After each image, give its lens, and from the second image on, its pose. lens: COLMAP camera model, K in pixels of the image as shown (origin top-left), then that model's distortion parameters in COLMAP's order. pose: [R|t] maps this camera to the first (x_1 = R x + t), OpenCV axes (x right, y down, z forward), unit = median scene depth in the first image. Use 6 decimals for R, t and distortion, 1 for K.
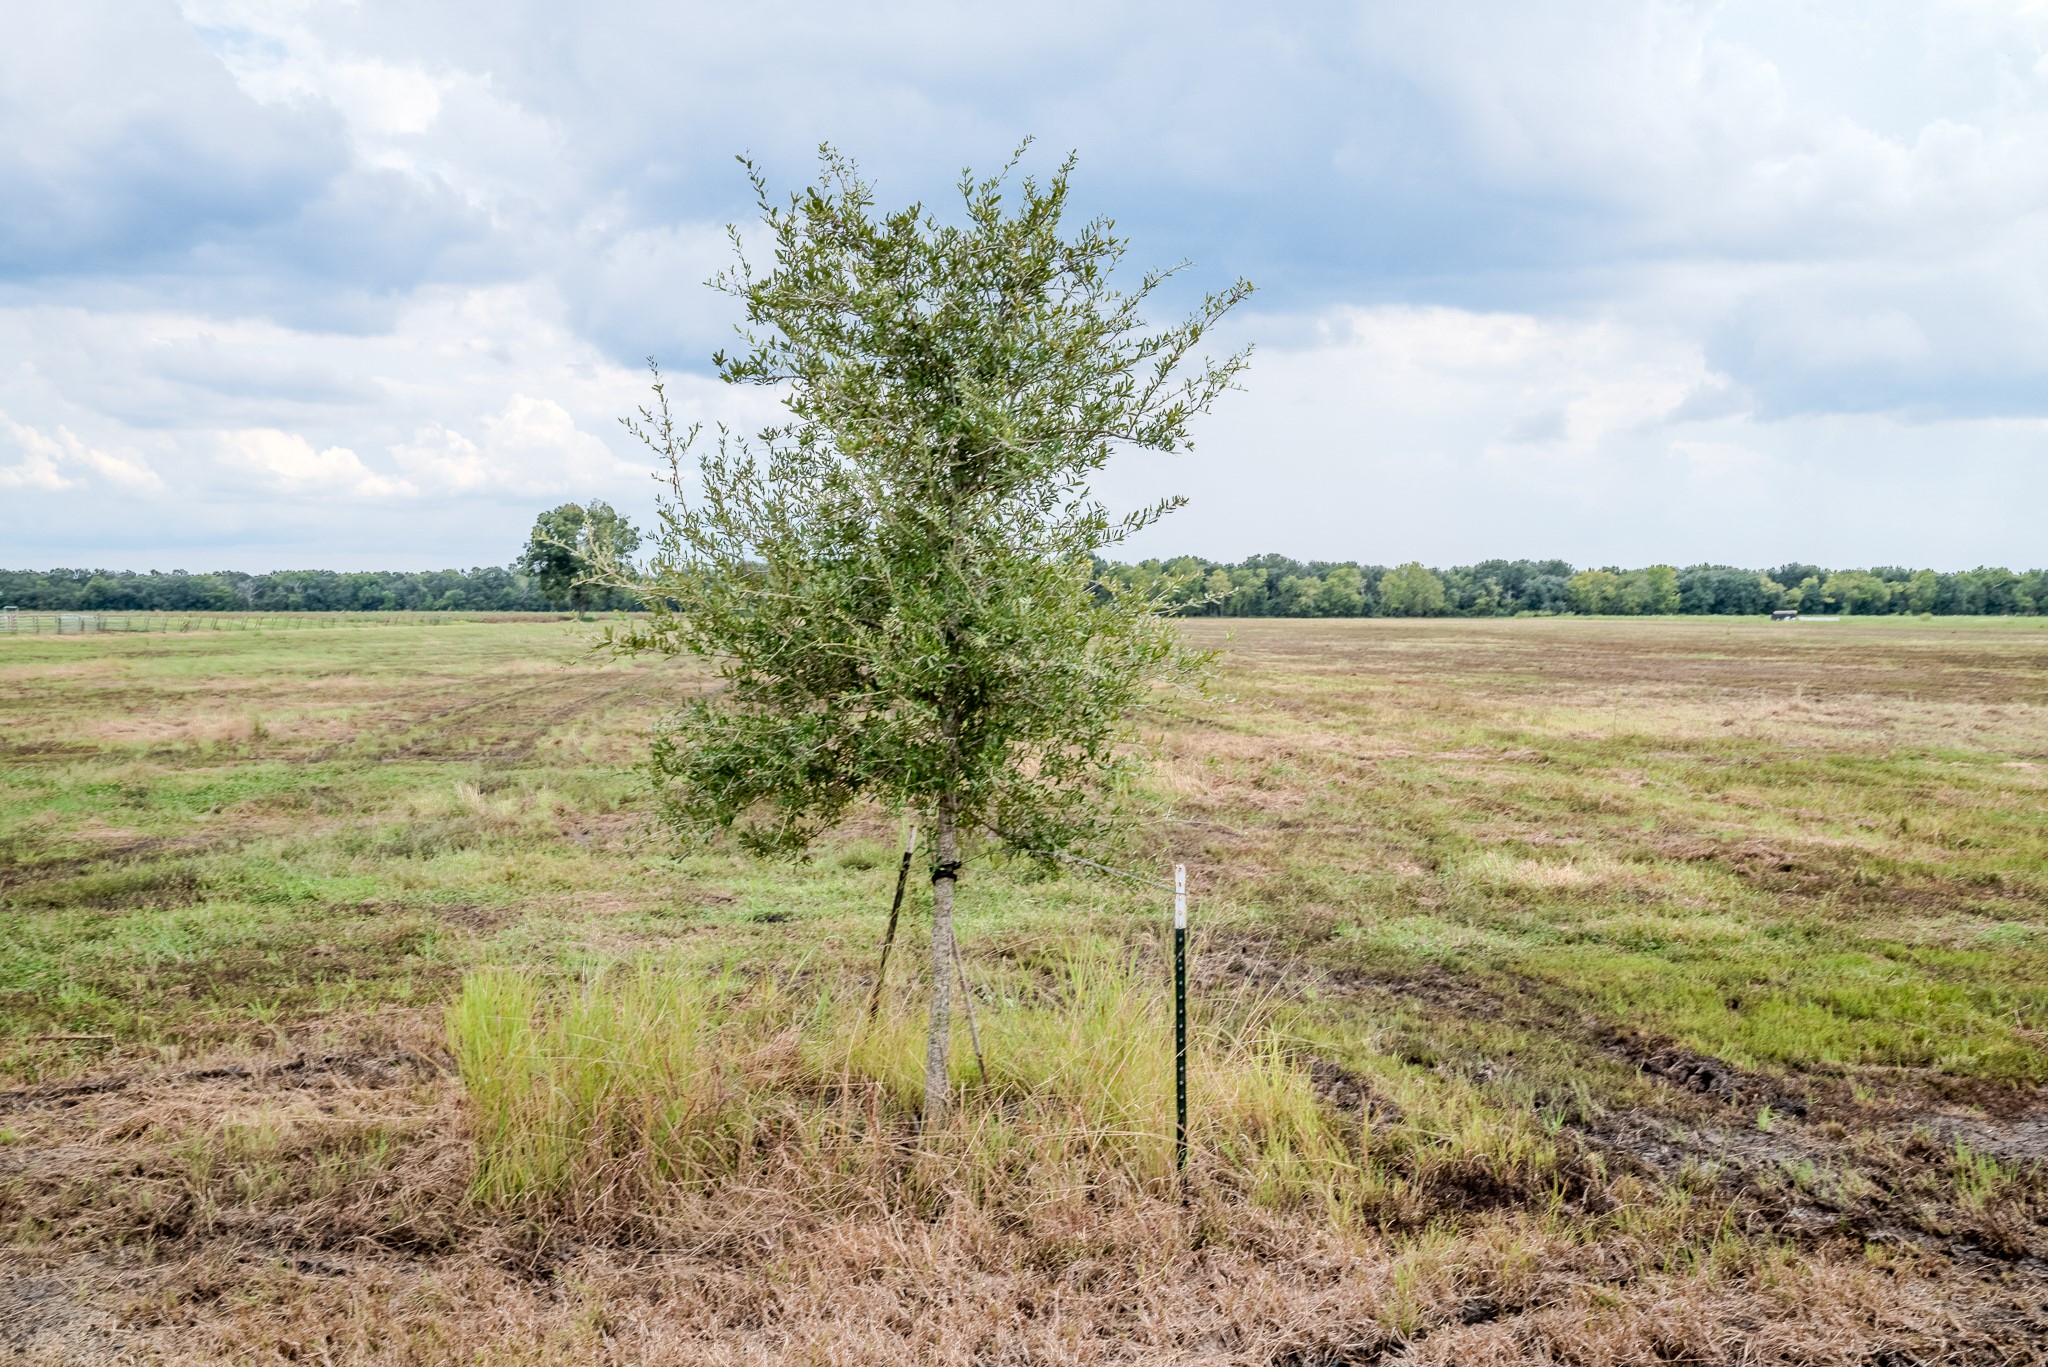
lens RADIAL K [[1787.3, 0, 1010.3], [0, 1787.3, 689.3], [0, 0, 1]] dist [-0.001804, -0.006336]
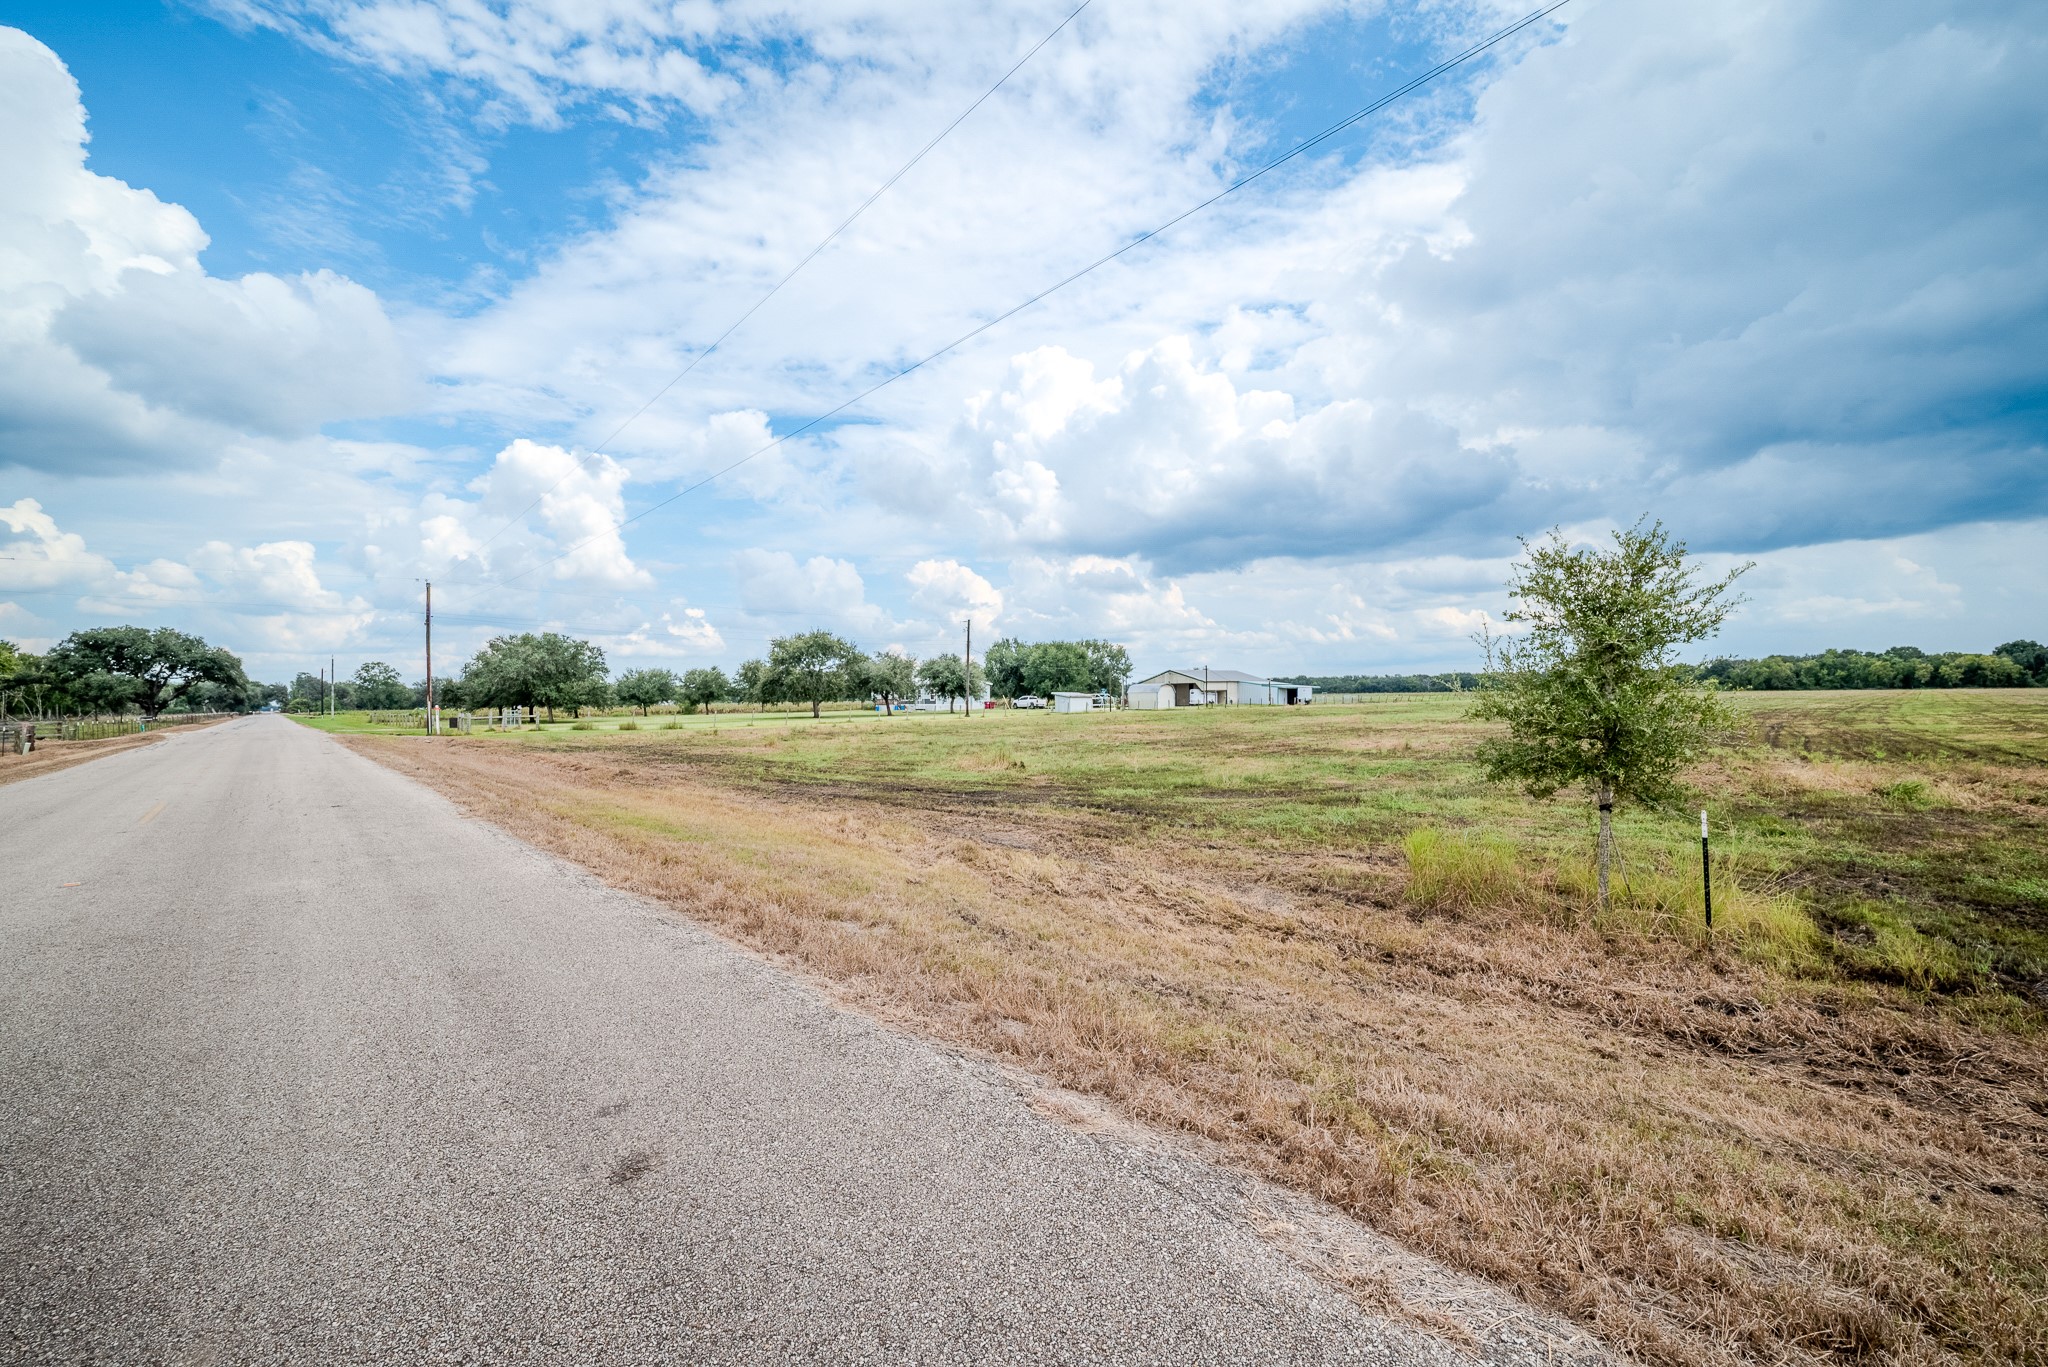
lens RADIAL K [[819.2, 0, 1024.4], [0, 819.2, 693.9], [0, 0, 1]] dist [-0.000953, -0.000063]
pose [[0.644673, -0.018468, -0.764235, 0.160580], [-0.012238, 0.999331, -0.034472, -0.004318], [0.764360, 0.031576, 0.644016, -0.188952]]
